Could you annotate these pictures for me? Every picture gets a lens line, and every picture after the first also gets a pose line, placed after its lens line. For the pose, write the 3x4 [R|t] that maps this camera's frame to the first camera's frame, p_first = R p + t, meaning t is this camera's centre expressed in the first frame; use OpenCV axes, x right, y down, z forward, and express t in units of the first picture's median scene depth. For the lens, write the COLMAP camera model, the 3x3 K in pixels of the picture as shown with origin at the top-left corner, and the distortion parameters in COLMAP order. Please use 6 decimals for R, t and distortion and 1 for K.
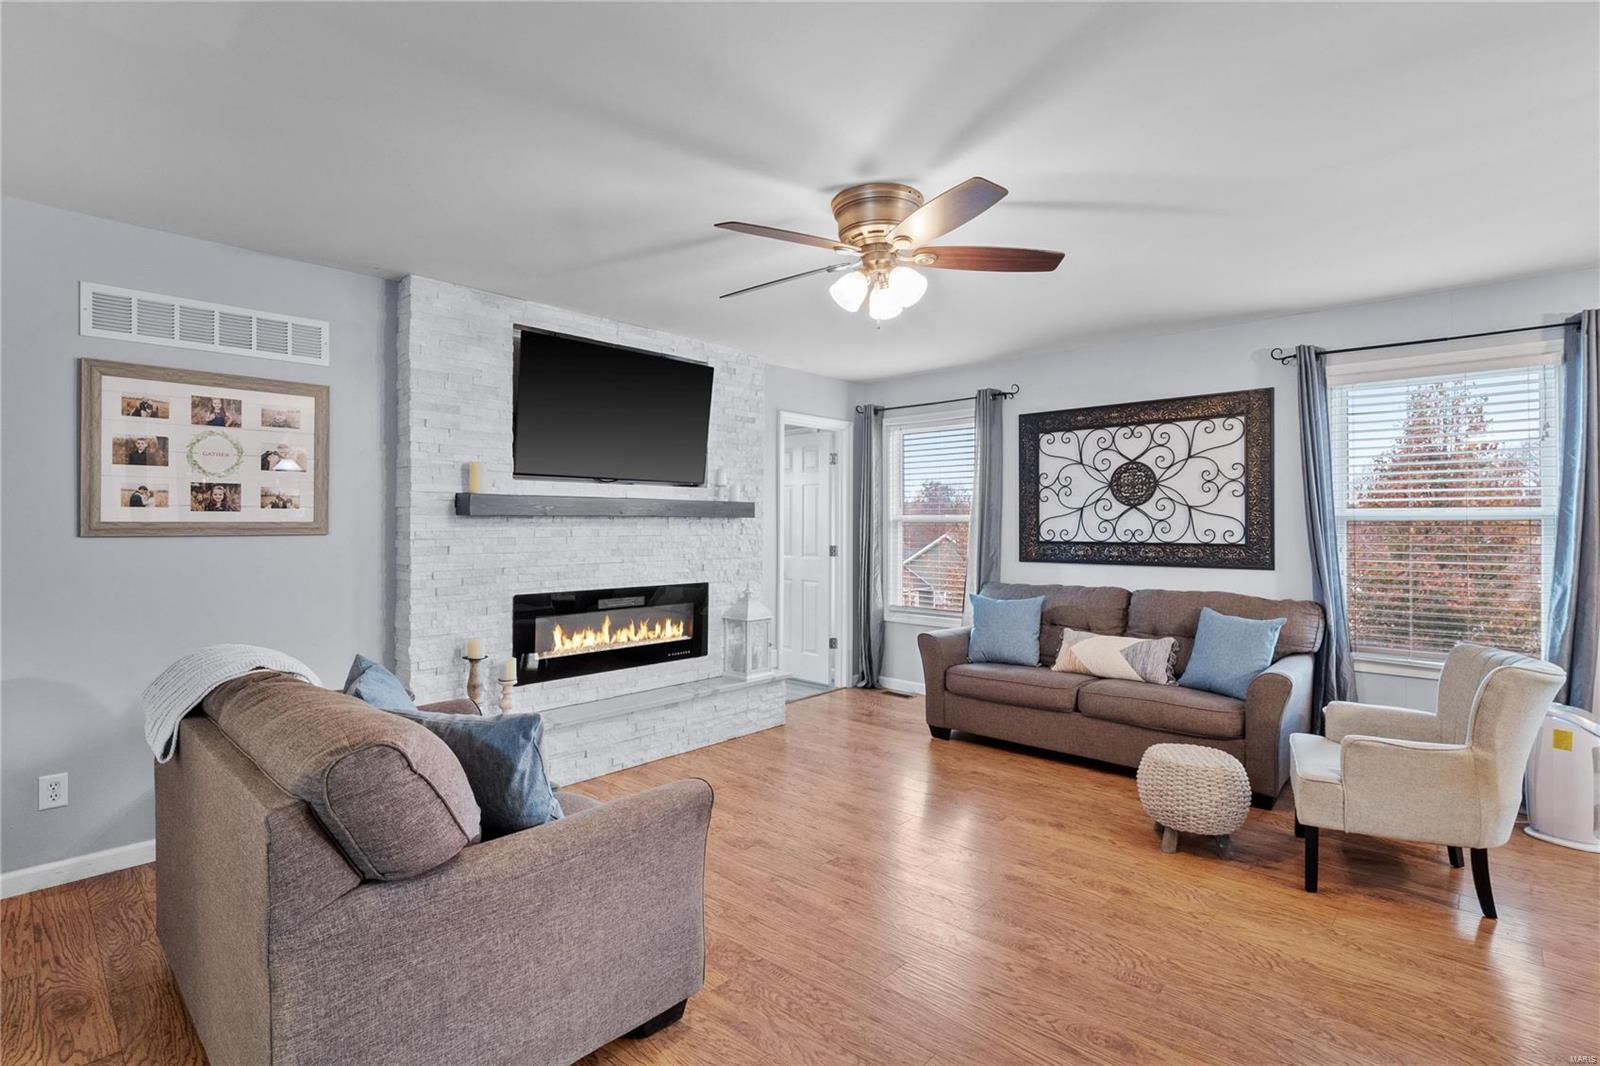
lens RADIAL K [[755.1, 0, 798.9], [0, 755.1, 526.3], [0, 0, 1]] dist [-0.015877, -0.000546]
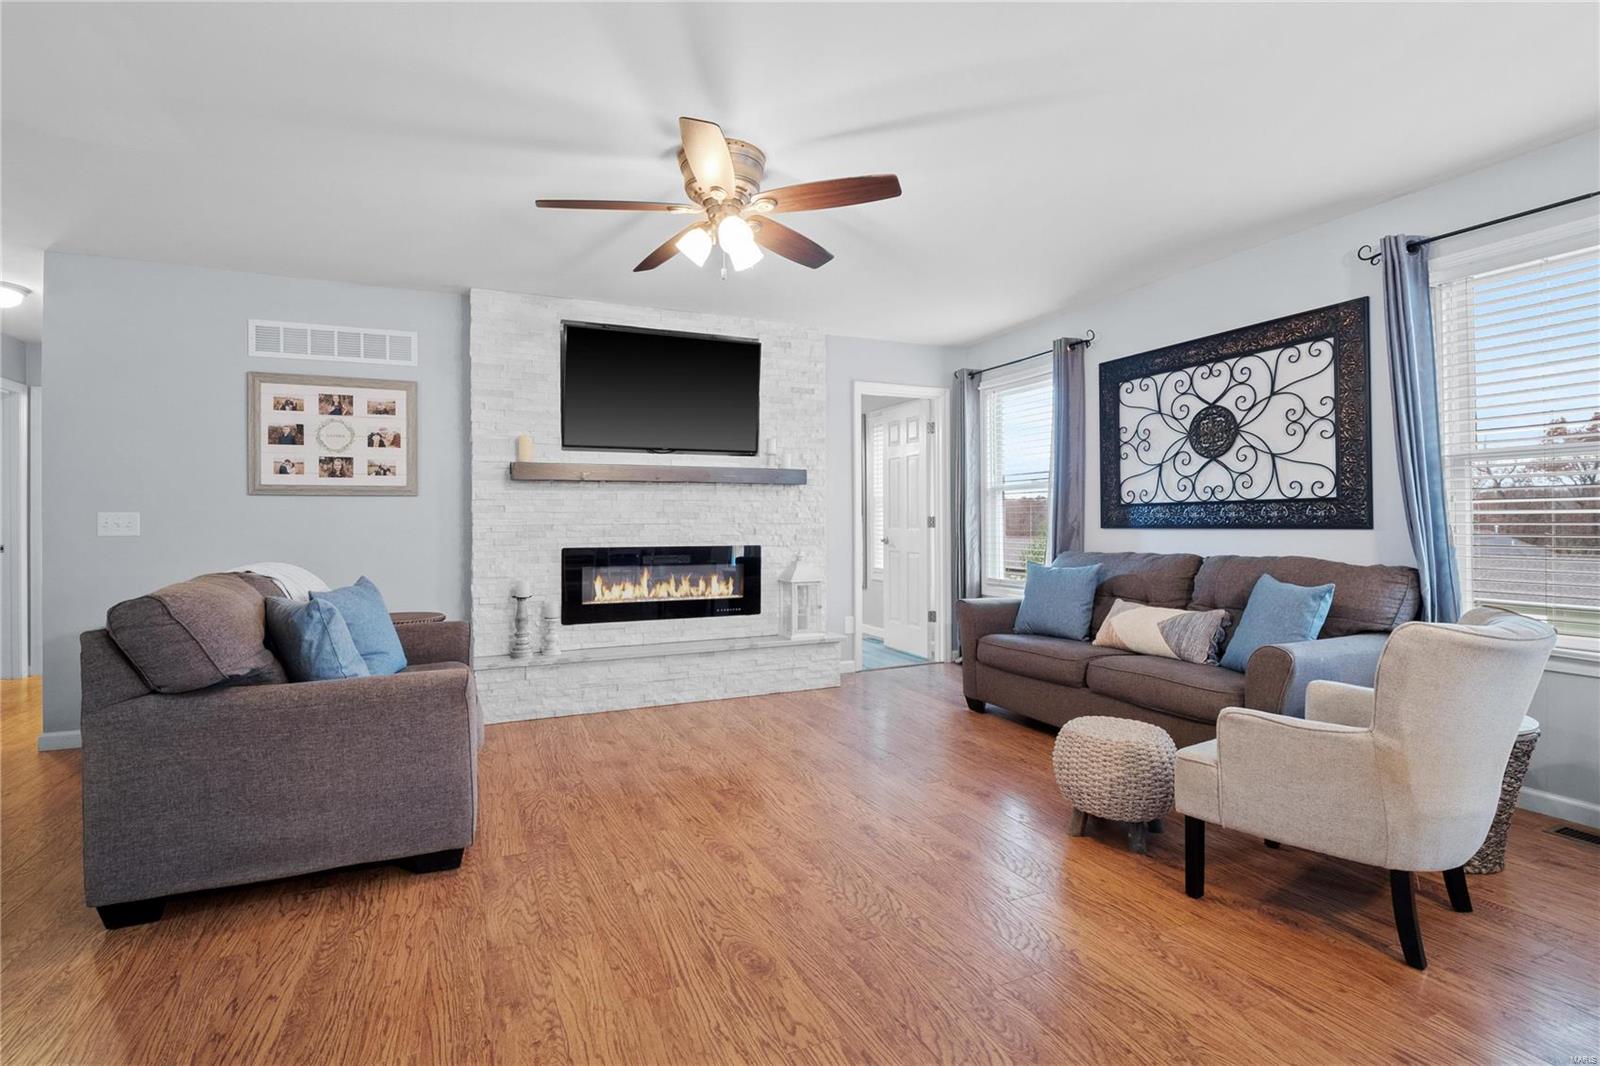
lens RADIAL K [[751.9, 0, 795.3], [0, 751.9, 522.2], [0, 0, 1]] dist [-0.013698, -0.000901]
pose [[0.920521, -0.005428, -0.390657, 0.382308], [0.005001, 0.999985, -0.002110, 0.049718], [0.390662, -0.000011, 0.920534, 0.049040]]
